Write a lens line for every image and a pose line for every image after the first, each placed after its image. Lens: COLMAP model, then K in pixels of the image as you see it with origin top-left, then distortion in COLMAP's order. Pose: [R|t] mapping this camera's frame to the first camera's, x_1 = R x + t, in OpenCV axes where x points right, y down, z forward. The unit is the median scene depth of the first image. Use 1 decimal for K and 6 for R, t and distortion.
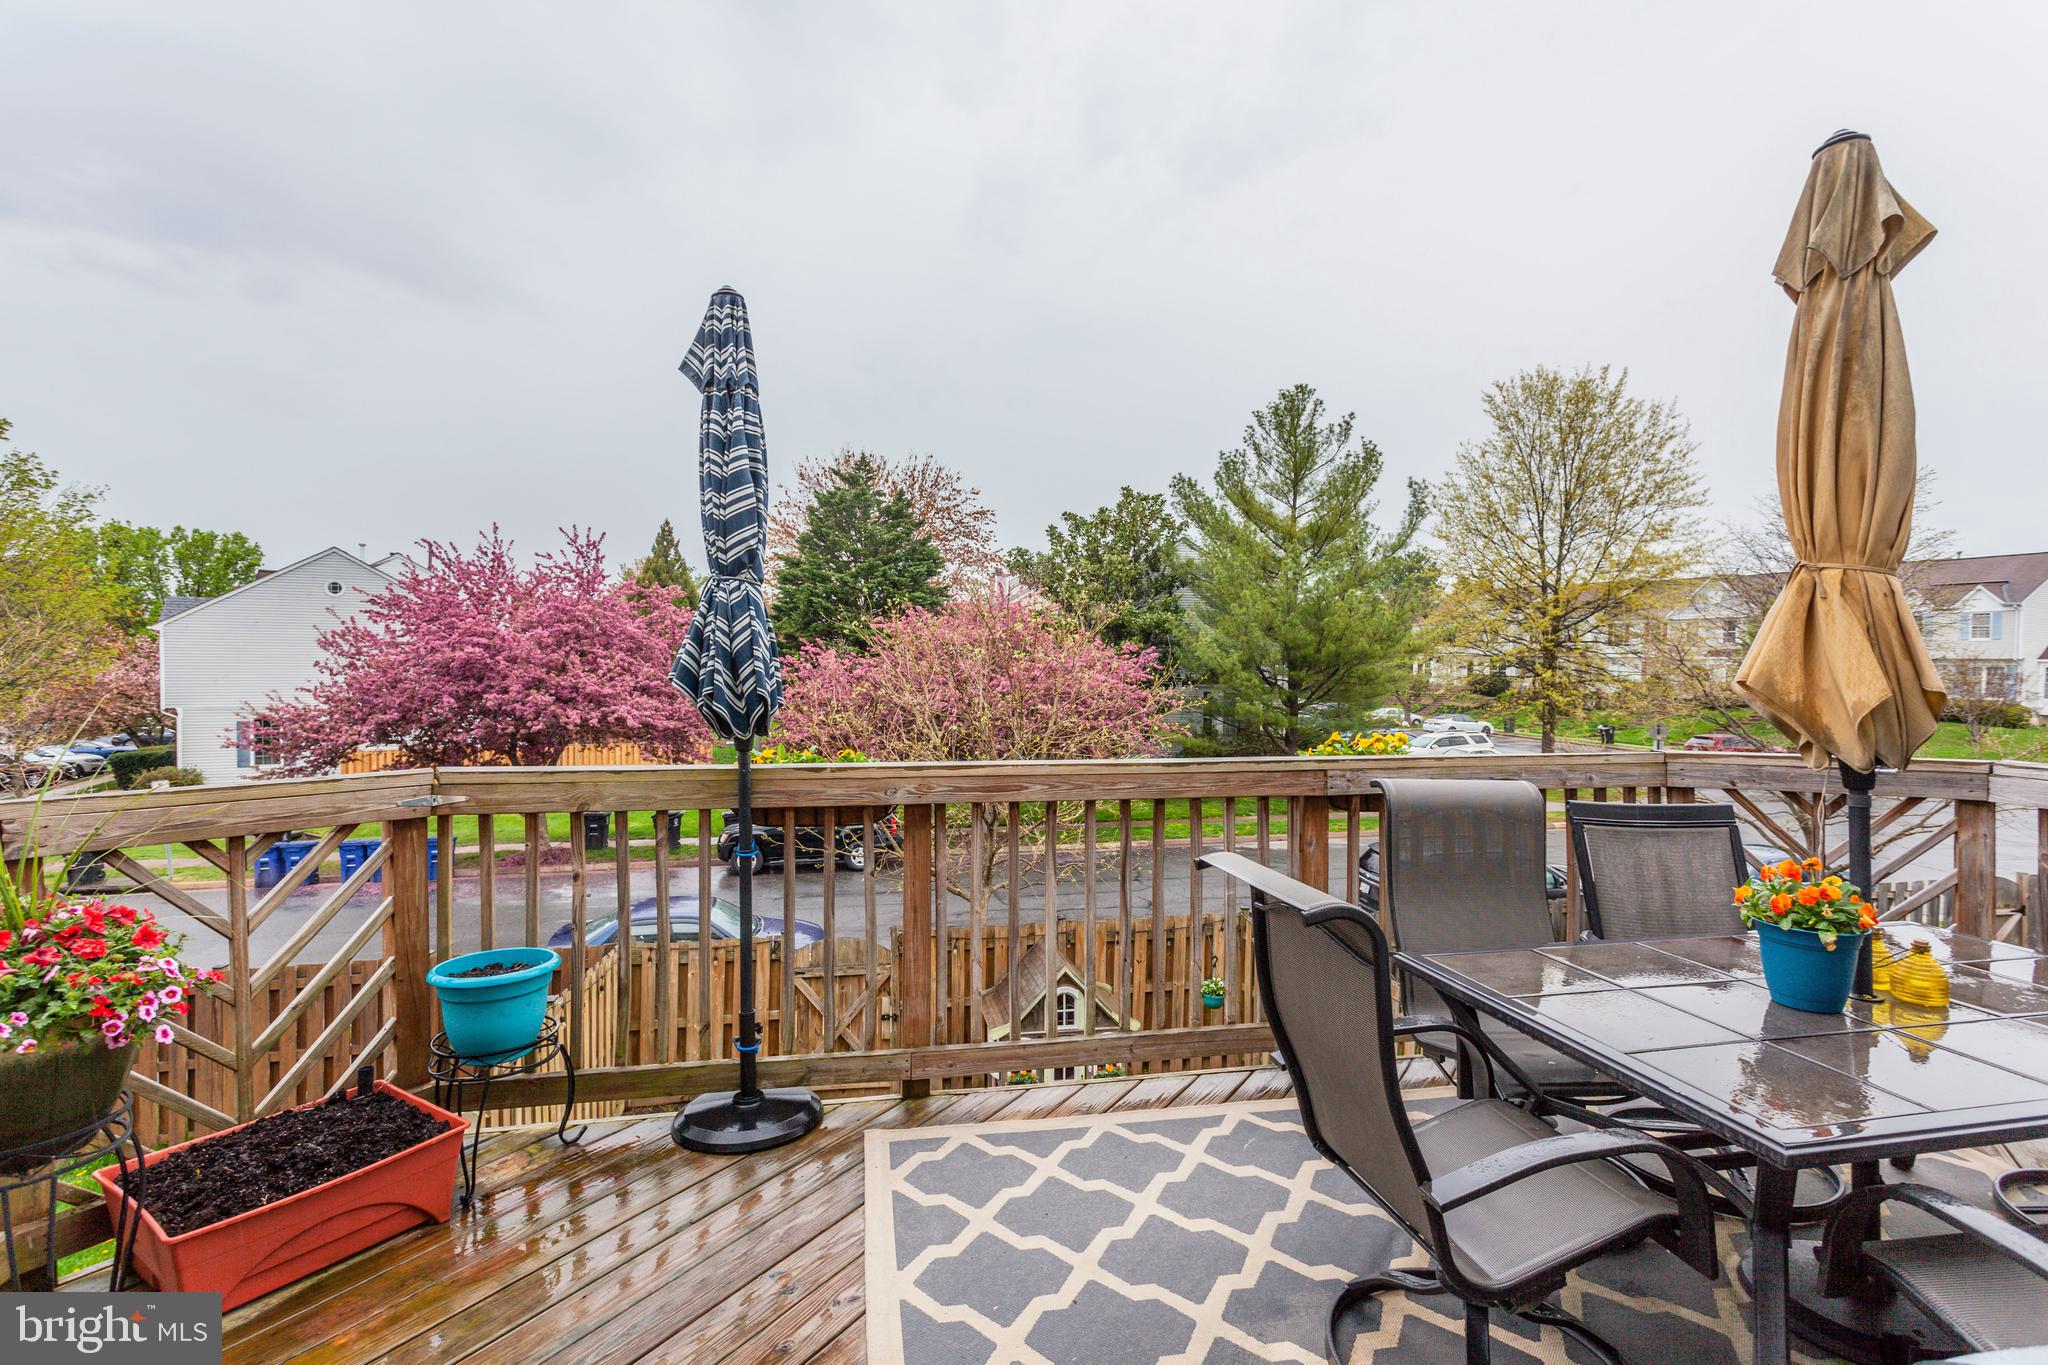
lens RADIAL K [[995.9, 0, 1024.0], [0, 995.9, 682.5], [0, 0, 1]] dist [-0.048316, 0.031117]
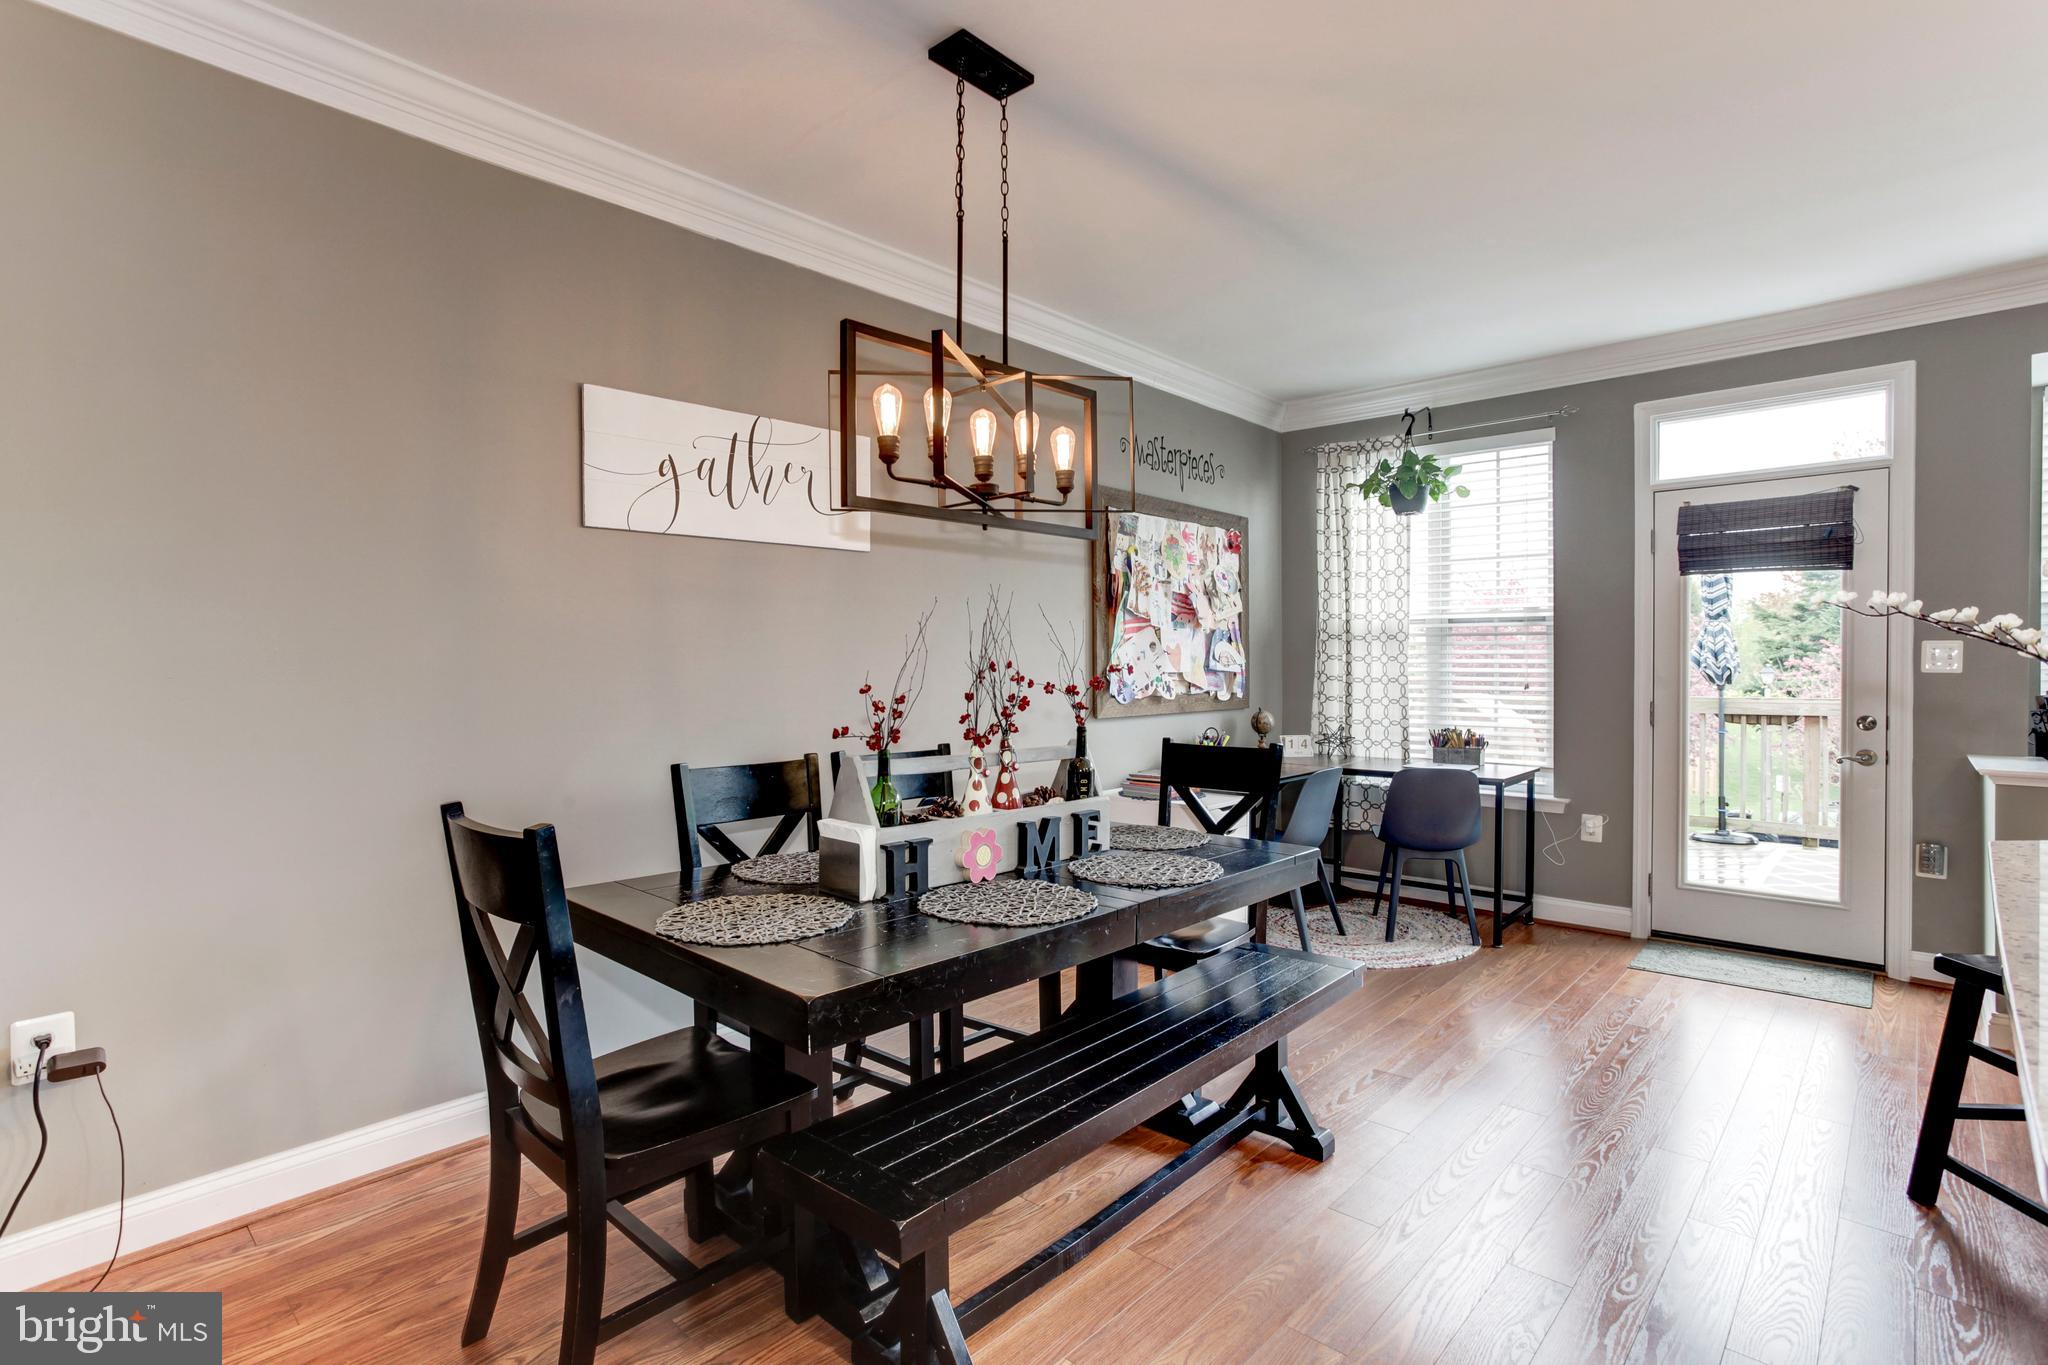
lens RADIAL K [[995.9, 0, 1024.0], [0, 995.9, 682.5], [0, 0, 1]] dist [-0.048316, 0.031117]
pose [[0.604488, 0.001441, -0.796613, 0.607928], [-0.008637, 0.999951, -0.004745, 0.076056], [0.796567, 0.009748, 0.604471, -1.846797]]
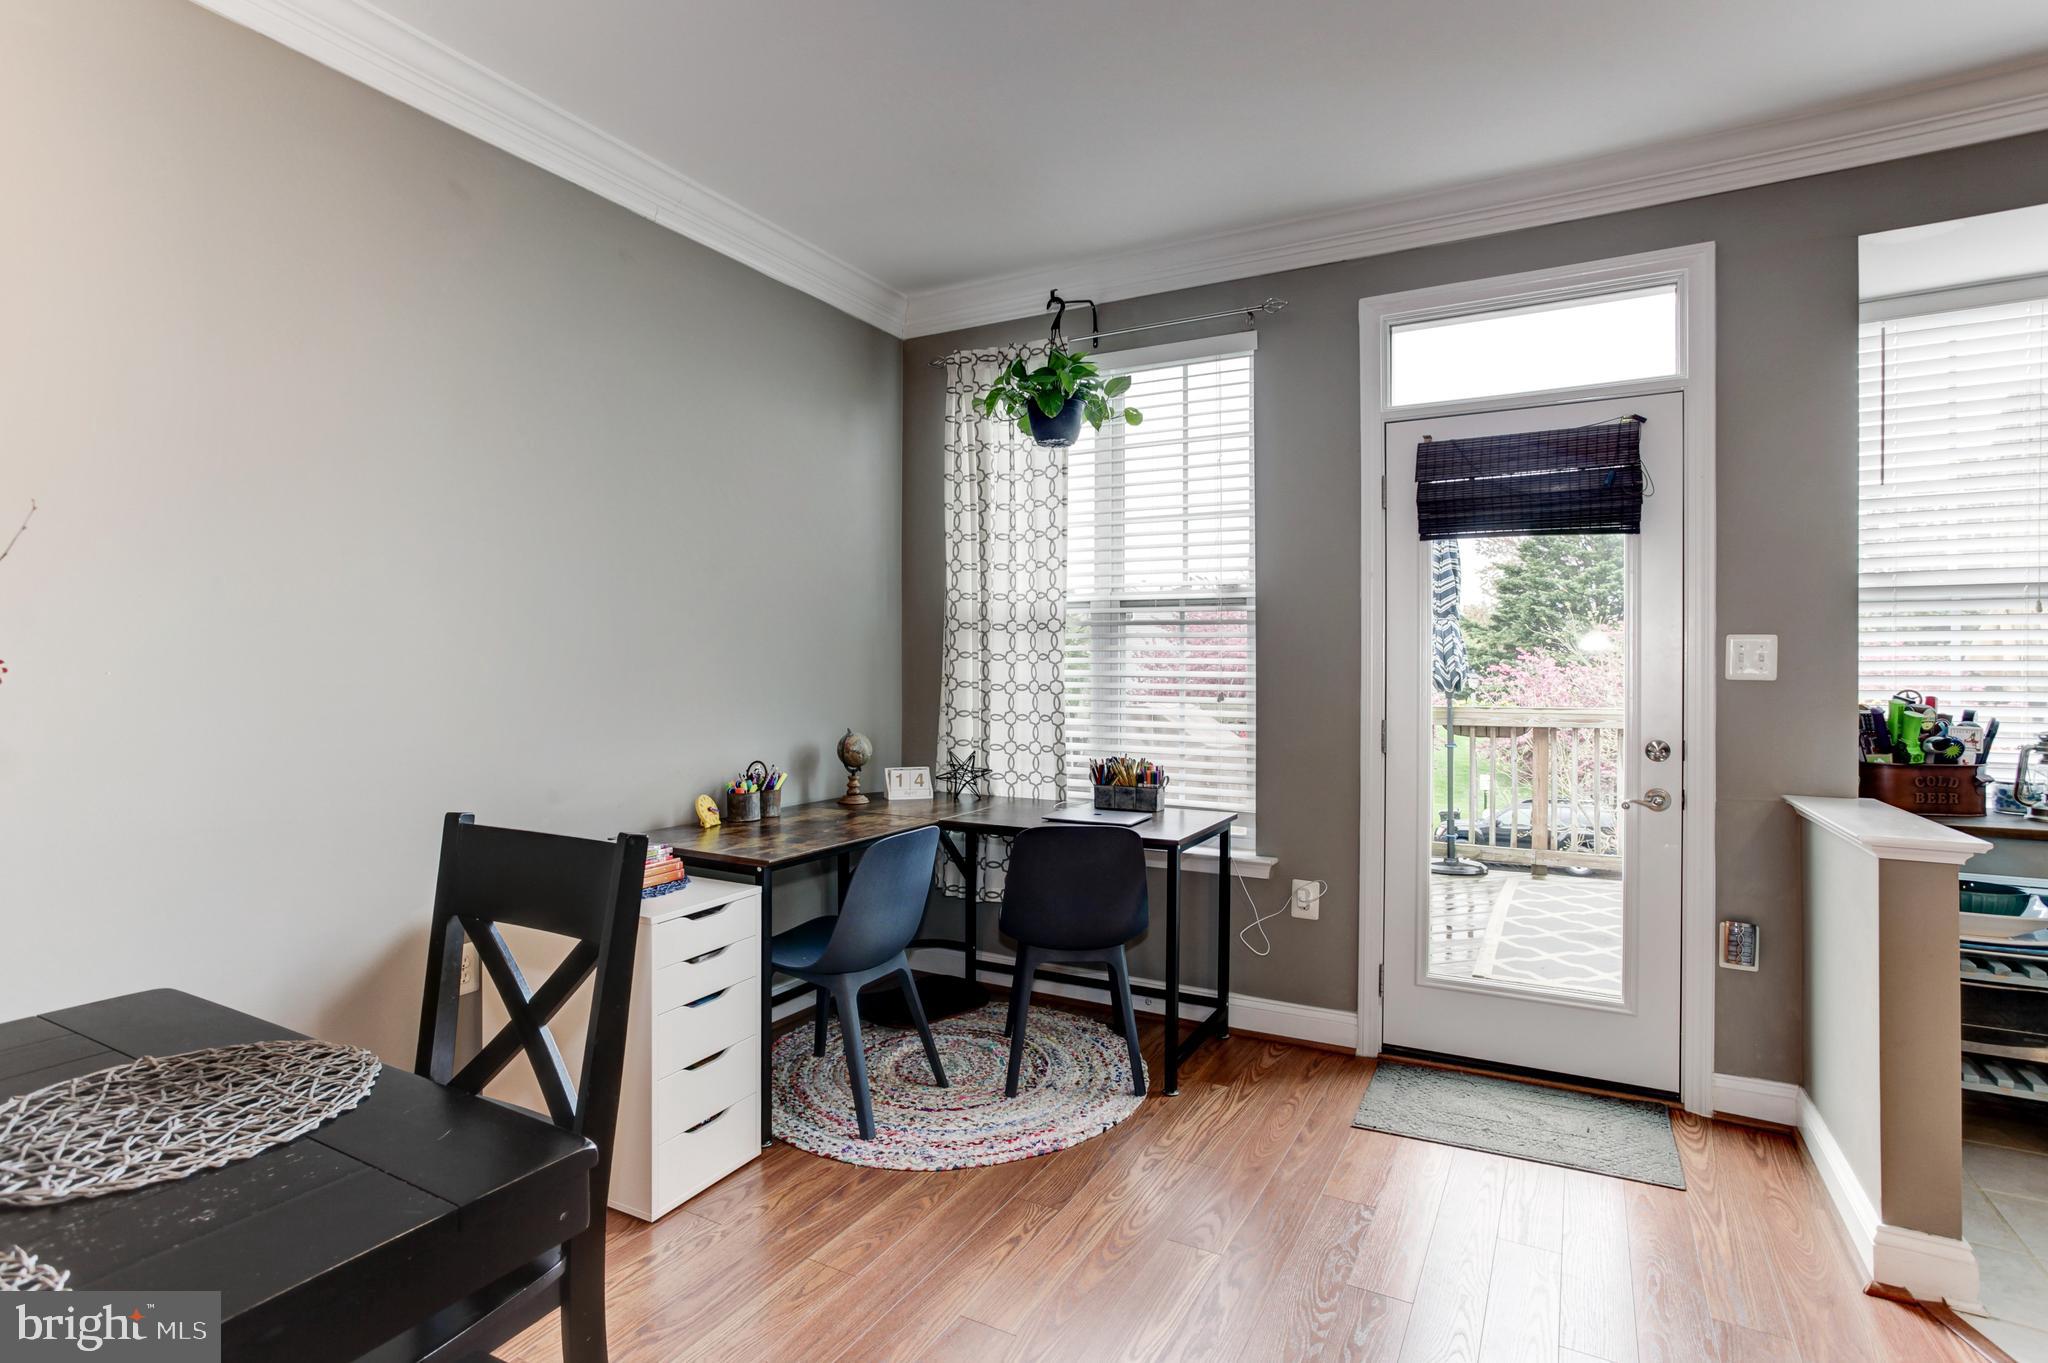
lens RADIAL K [[1006.0, 0, 988.6], [0, 1006.0, 674.5], [0, 0, 1]] dist [-0.054648, 0.030071]
pose [[0.751839, -0.004574, -0.659331, 0.389062], [-0.009544, 0.999796, -0.017819, 0.065002], [0.659278, 0.019690, 0.751642, -1.281600]]
